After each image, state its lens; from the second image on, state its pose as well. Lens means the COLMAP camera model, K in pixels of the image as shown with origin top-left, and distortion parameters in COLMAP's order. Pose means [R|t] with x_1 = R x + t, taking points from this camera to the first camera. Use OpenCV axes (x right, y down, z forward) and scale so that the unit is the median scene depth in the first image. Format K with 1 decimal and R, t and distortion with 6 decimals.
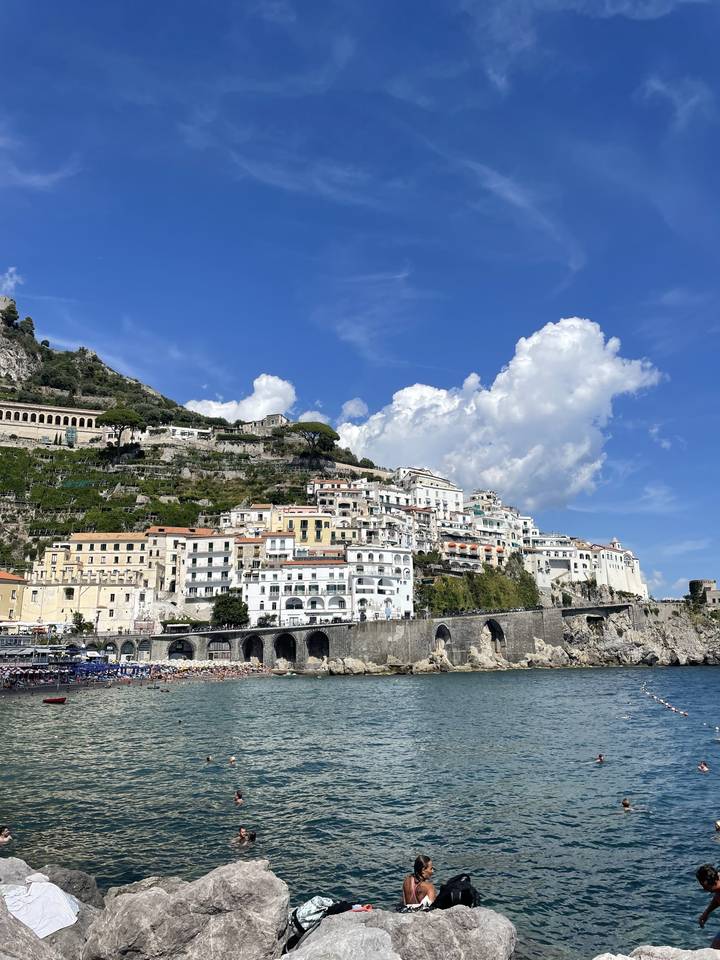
lens RADIAL K [[718.9, 0, 360.0], [0, 718.9, 480.0], [0, 0, 1]] dist [0.040623, -0.007591]
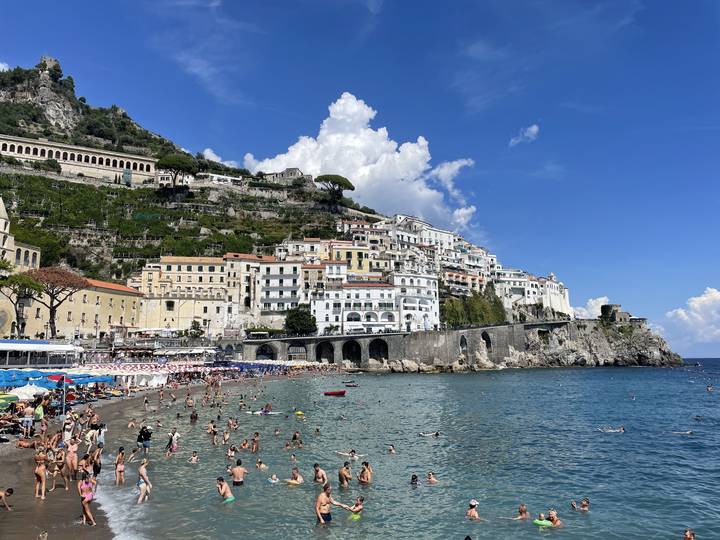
lens RADIAL K [[539.1, 0, 360.0], [0, 539.1, 270.0], [0, 0, 1]] dist [0.040623, -0.007591]
pose [[0.991997, 0.025798, 0.123601, -0.158096], [-0.035303, 0.996533, 0.075340, 0.014639], [-0.121229, -0.079100, 0.989468, 0.057881]]
